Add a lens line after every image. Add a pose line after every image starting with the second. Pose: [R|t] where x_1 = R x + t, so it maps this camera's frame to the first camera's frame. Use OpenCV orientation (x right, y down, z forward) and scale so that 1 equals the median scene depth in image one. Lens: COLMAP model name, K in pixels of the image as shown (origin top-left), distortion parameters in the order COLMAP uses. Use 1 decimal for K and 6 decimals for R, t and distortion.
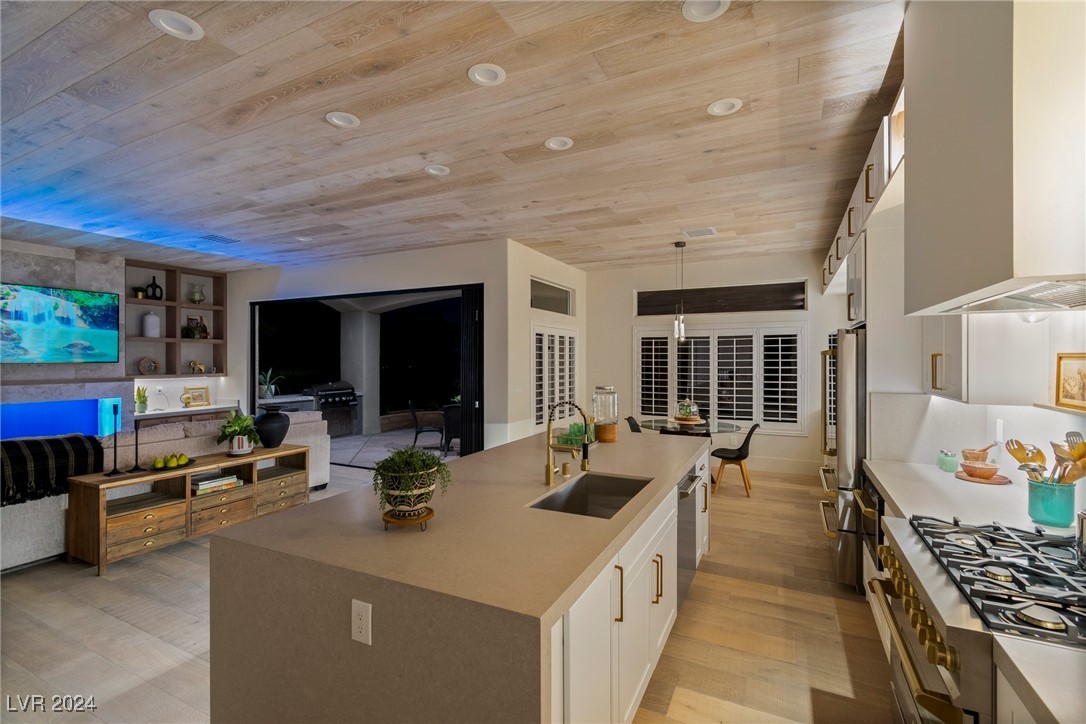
lens RADIAL K [[477.5, 0, 554.9], [0, 477.5, 358.7], [0, 0, 1]] dist [-0.001396, -0.000140]
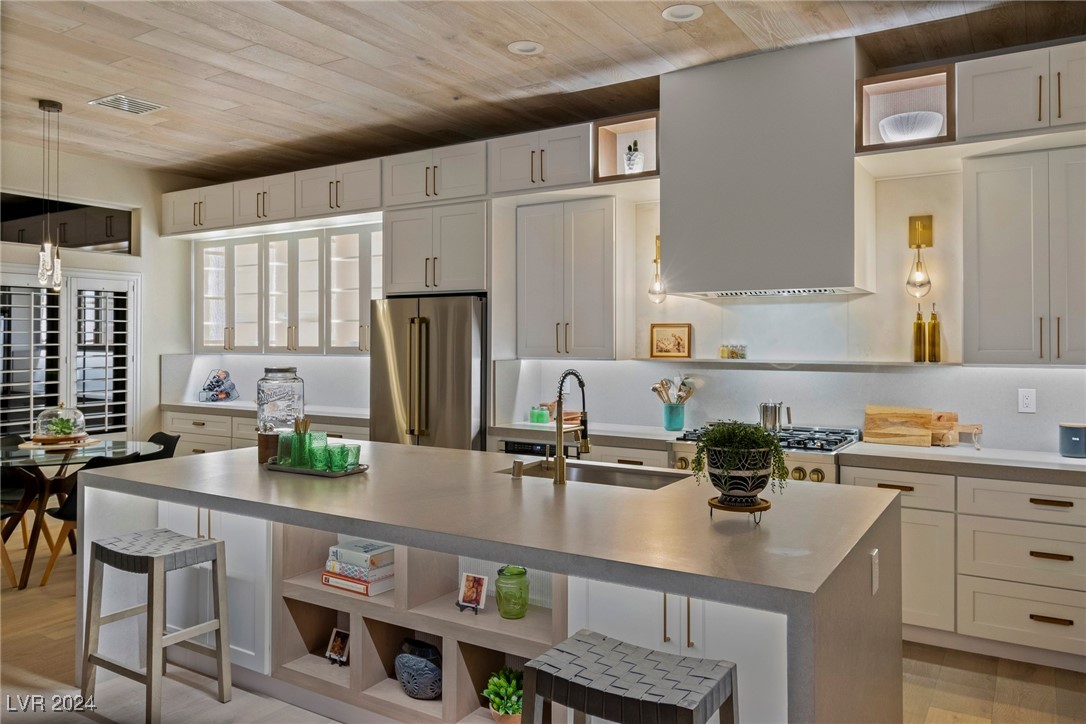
lens RADIAL K [[777.2, 0, 543.3], [0, 777.2, 340.3], [0, 0, 1]] dist [0.003229, 0.000822]
pose [[0.109497, 0.001859, 0.993985, -0.653058], [-0.000864, 0.999998, -0.001776, 0.020309], [-0.993987, -0.000664, 0.109498, 0.468887]]
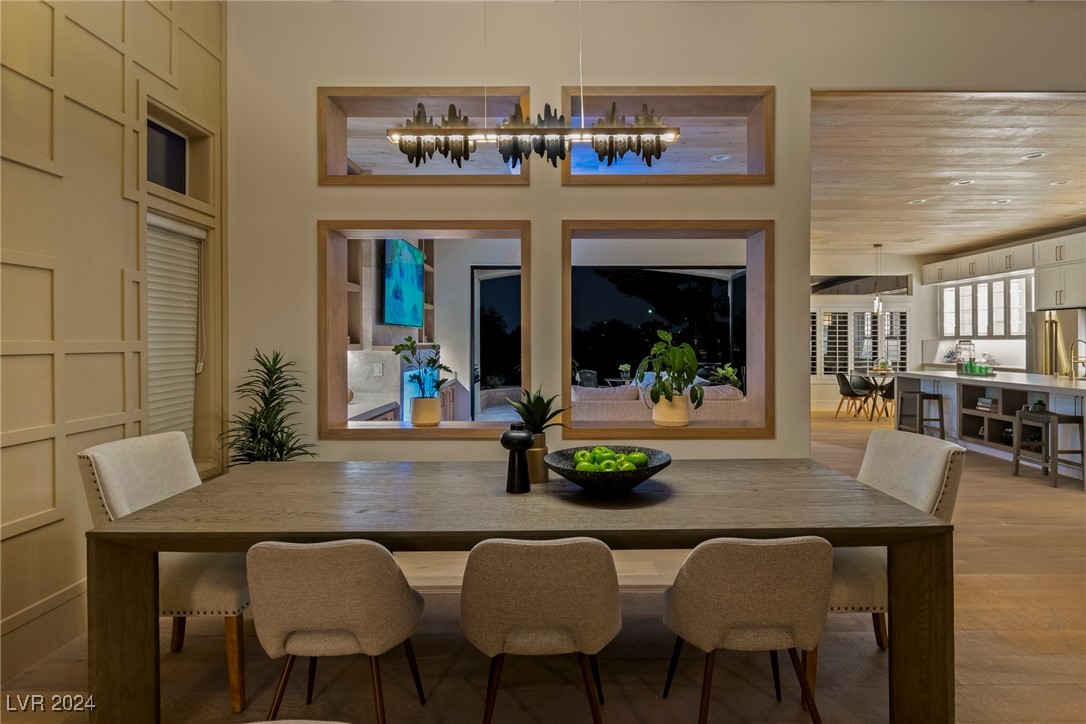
lens RADIAL K [[617.6, 0, 546.7], [0, 617.6, 343.8], [0, 0, 1]] dist [-0.001367, -0.000803]
pose [[0.899712, -0.008394, 0.436404, -1.754815], [0.007413, 0.999965, 0.003952, 0.039070], [-0.436422, -0.000321, 0.899742, -0.251815]]
